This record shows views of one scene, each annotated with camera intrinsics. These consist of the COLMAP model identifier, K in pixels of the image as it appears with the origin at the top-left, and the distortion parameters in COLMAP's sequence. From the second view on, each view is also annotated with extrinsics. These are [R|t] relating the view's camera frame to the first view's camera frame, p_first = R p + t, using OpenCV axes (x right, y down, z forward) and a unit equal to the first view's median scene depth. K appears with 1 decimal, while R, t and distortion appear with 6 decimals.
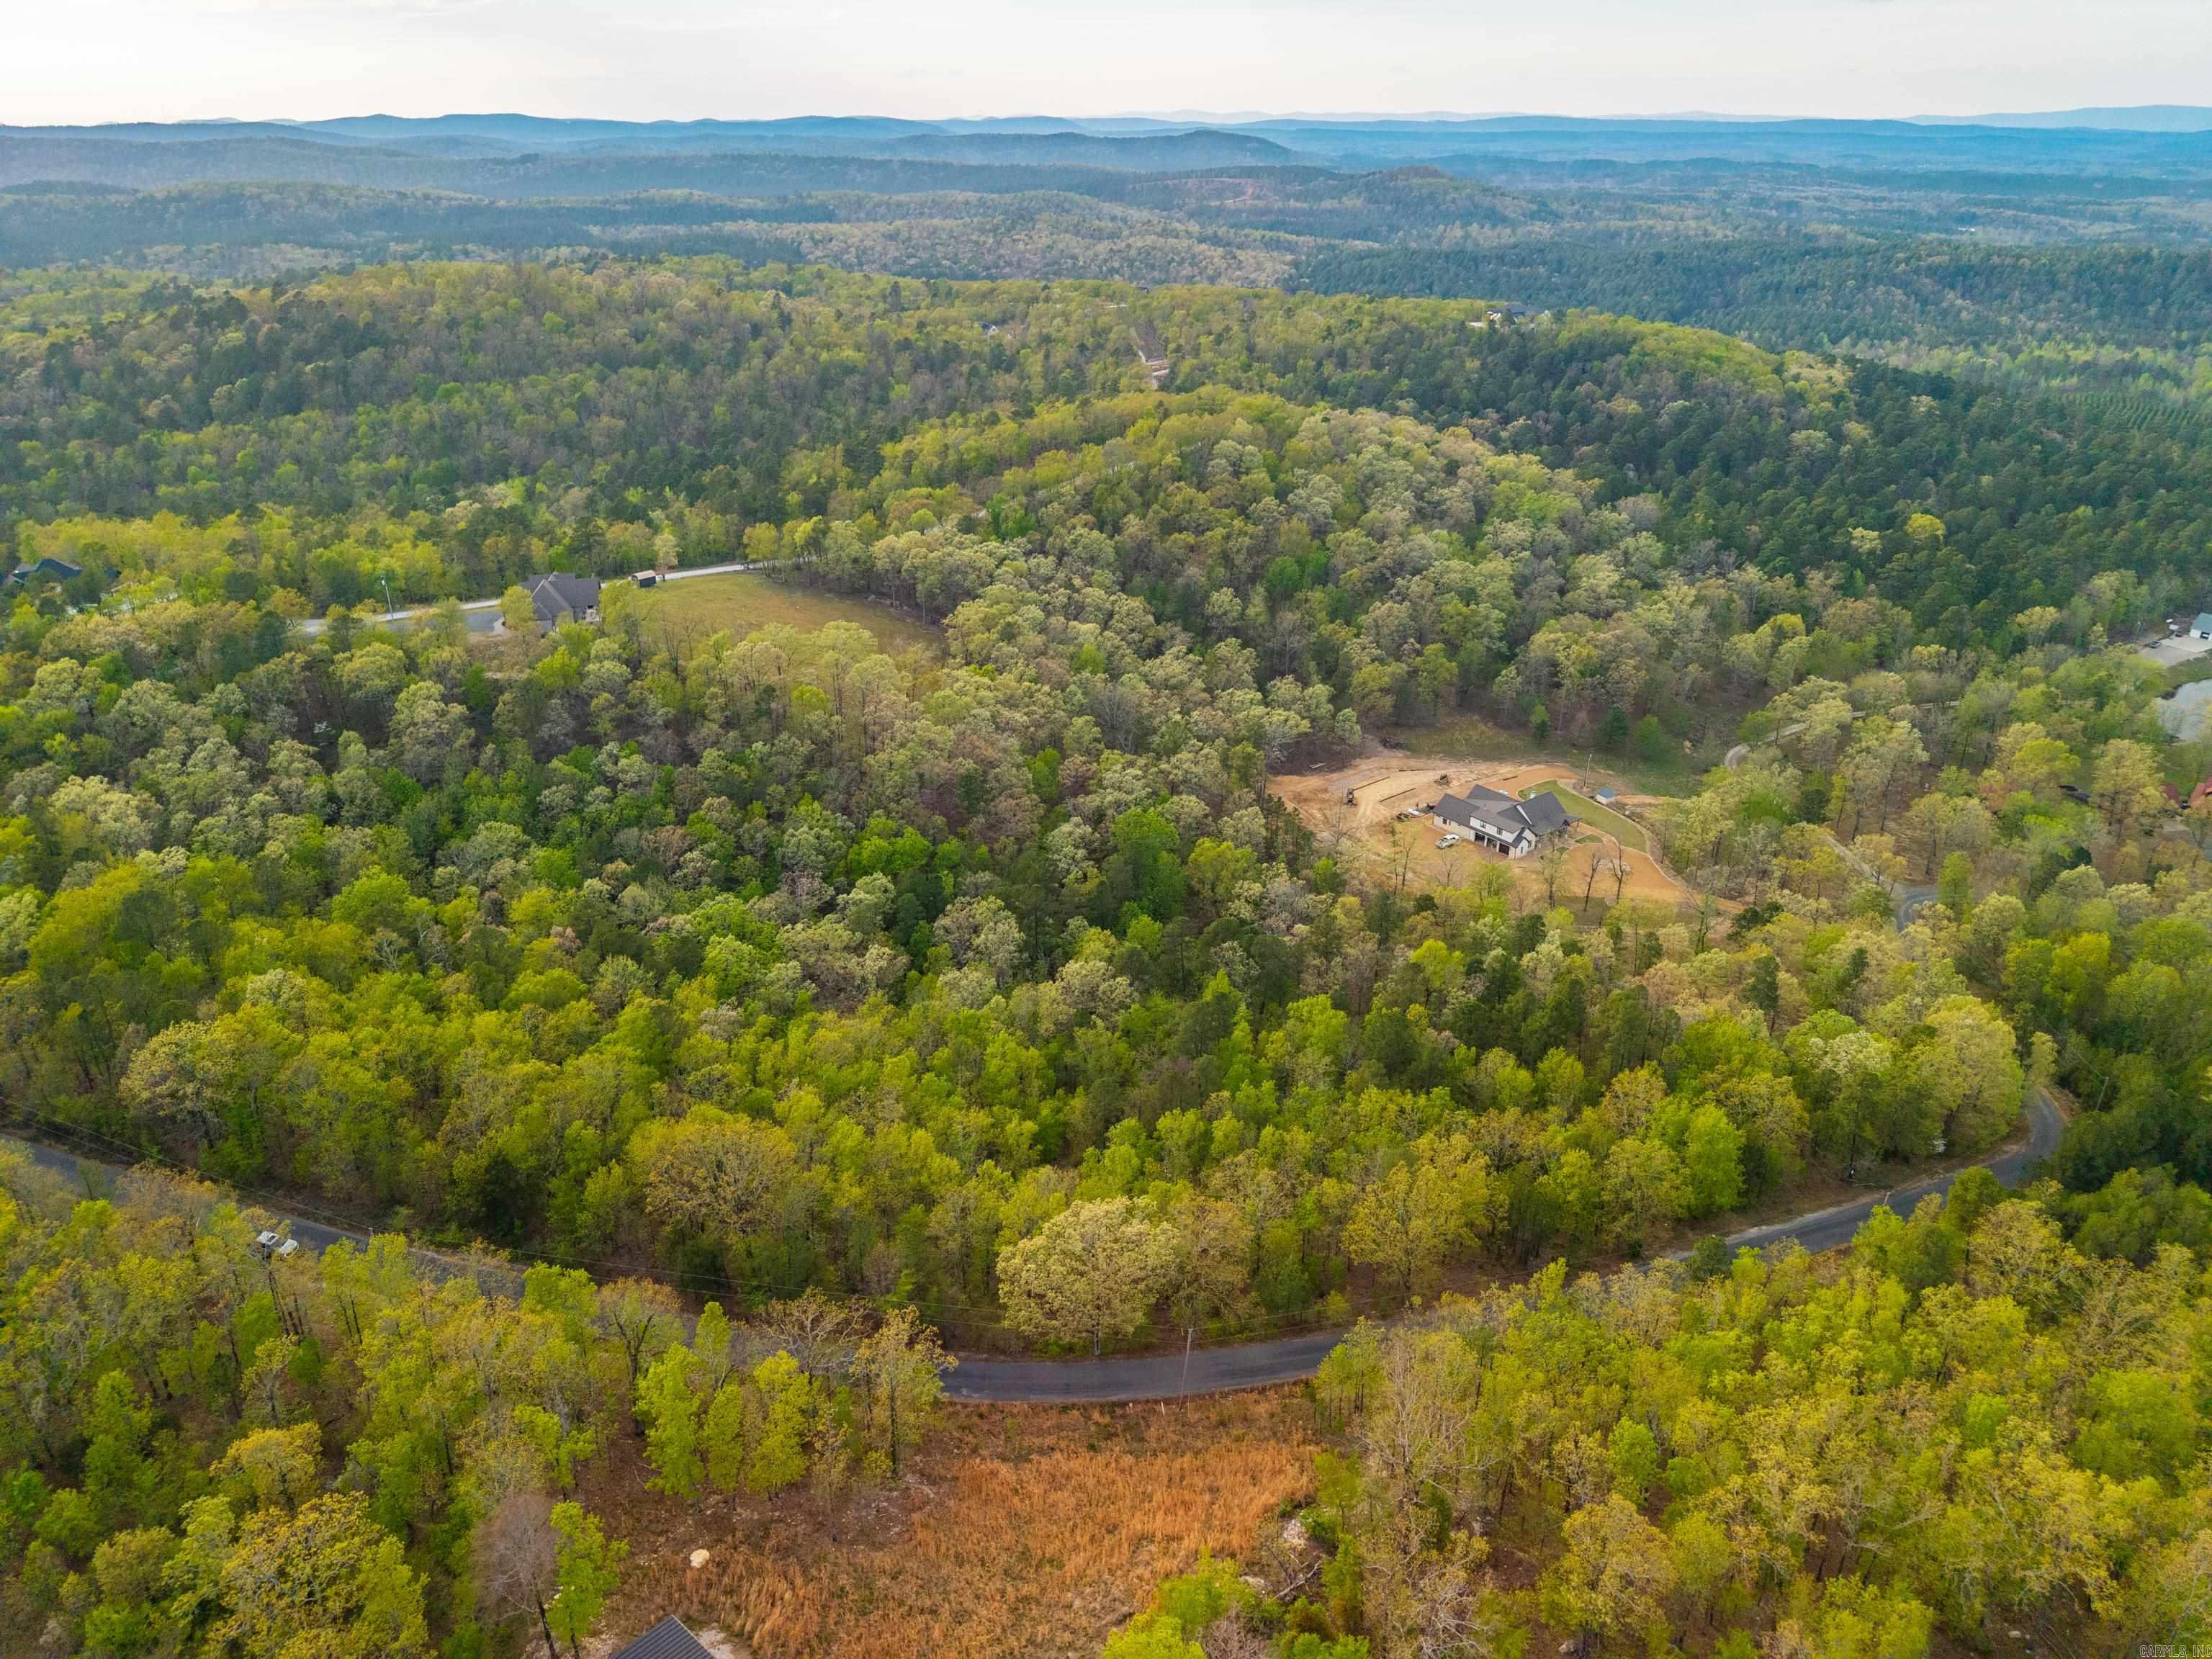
lens RADIAL K [[1551.3, 0, 1106.0], [0, 1551.3, 829.5], [0, 0, 1]] dist [-0.002136, 0.001310]
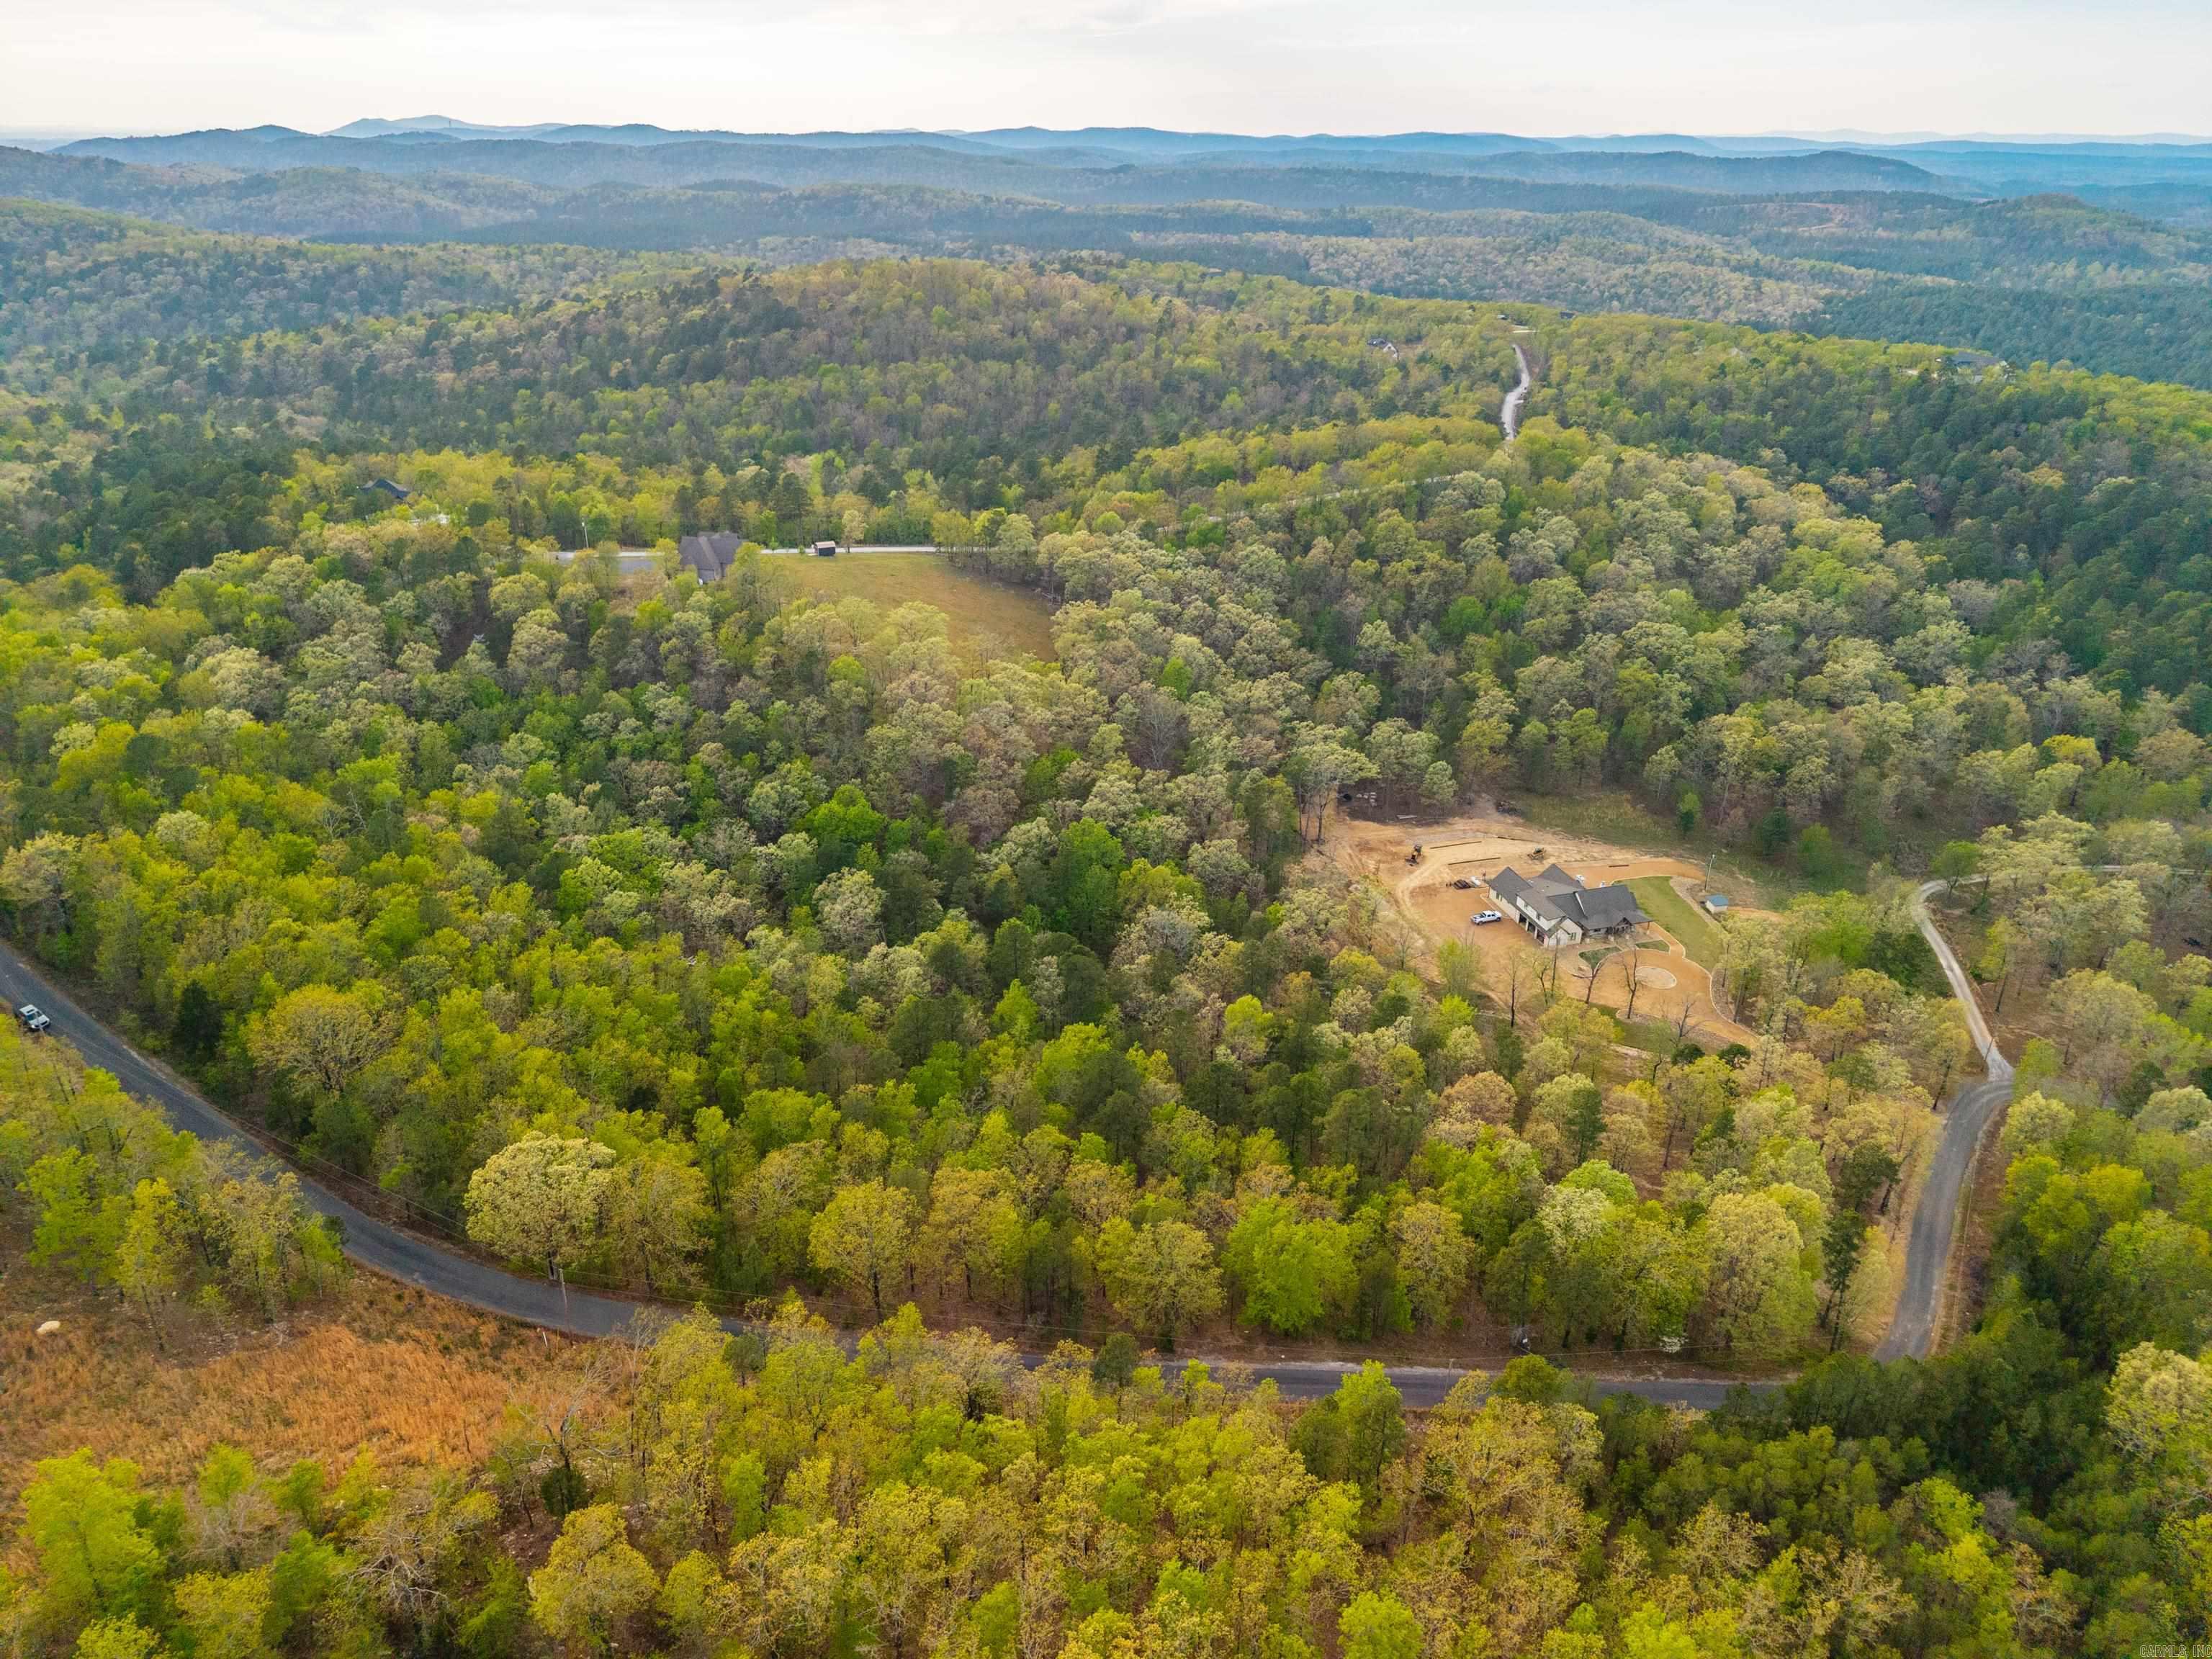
lens RADIAL K [[1553.2, 0, 1106.0], [0, 1553.2, 829.5], [0, 0, 1]] dist [0.004624, -0.001641]
pose [[0.923695, 0.165169, -0.345698, 0.200538], [-0.168592, 0.985475, 0.020372, -0.015095], [0.344042, 0.039465, 0.938124, 0.036197]]
